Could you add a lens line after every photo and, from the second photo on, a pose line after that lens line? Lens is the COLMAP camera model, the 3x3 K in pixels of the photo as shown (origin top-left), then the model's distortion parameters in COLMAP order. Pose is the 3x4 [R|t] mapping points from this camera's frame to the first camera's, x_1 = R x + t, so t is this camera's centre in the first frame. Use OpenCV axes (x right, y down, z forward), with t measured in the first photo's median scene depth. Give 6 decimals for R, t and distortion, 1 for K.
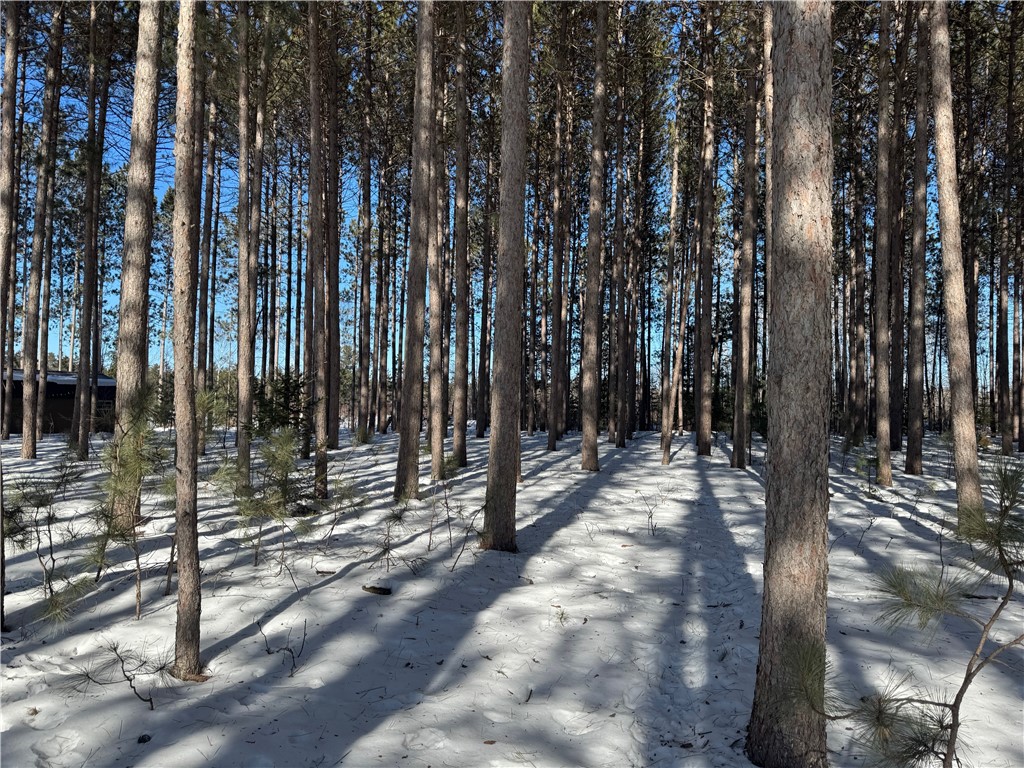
lens RADIAL K [[694.7, 0, 509.1], [0, 694.7, 384.8], [0, 0, 1]] dist [0.003753, -0.022432]
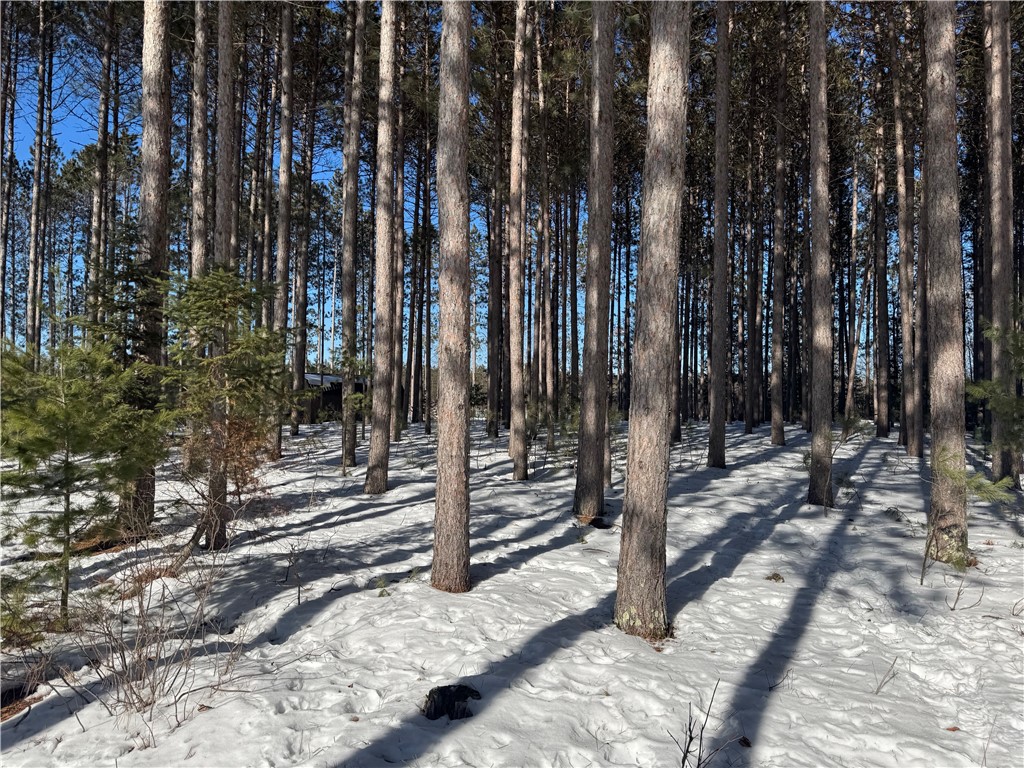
lens RADIAL K [[694.7, 0, 509.1], [0, 694.7, 384.8], [0, 0, 1]] dist [0.003753, -0.022432]
pose [[0.962692, -0.012429, -0.270315, -0.014461], [0.014557, 0.999877, 0.005867, -0.006657], [0.270209, -0.009583, 0.962754, -0.344366]]
